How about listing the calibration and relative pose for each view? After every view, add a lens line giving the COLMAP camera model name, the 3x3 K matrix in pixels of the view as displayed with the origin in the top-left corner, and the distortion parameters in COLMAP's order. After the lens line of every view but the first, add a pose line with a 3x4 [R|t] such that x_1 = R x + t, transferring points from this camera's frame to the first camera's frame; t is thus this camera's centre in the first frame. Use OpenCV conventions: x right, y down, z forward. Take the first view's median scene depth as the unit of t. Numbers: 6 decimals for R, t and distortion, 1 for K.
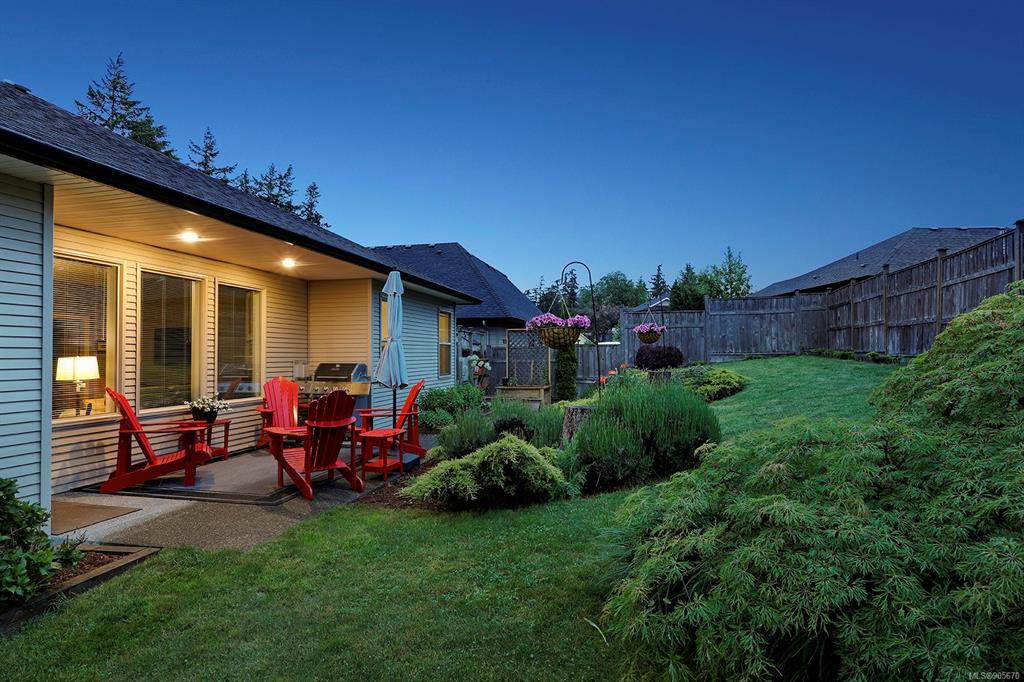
lens RADIAL K [[587.7, 0, 515.0], [0, 587.7, 343.2], [0, 0, 1]] dist [-0.021903, -0.001324]
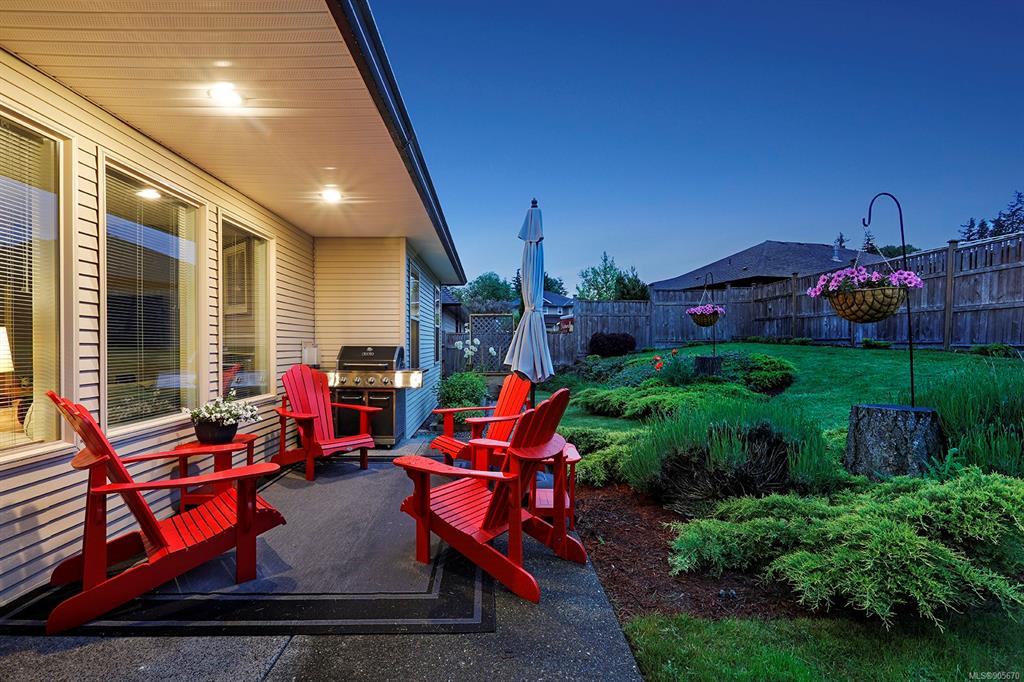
lens RADIAL K [[496.1, 0, 507.5], [0, 496.1, 348.8], [0, 0, 1]] dist [-0.000930, 0.000783]
pose [[0.972605, 0.003717, 0.232435, -0.297832], [-0.010789, 0.999516, 0.029163, 0.018704], [-0.232214, -0.030872, 0.972175, 0.361061]]
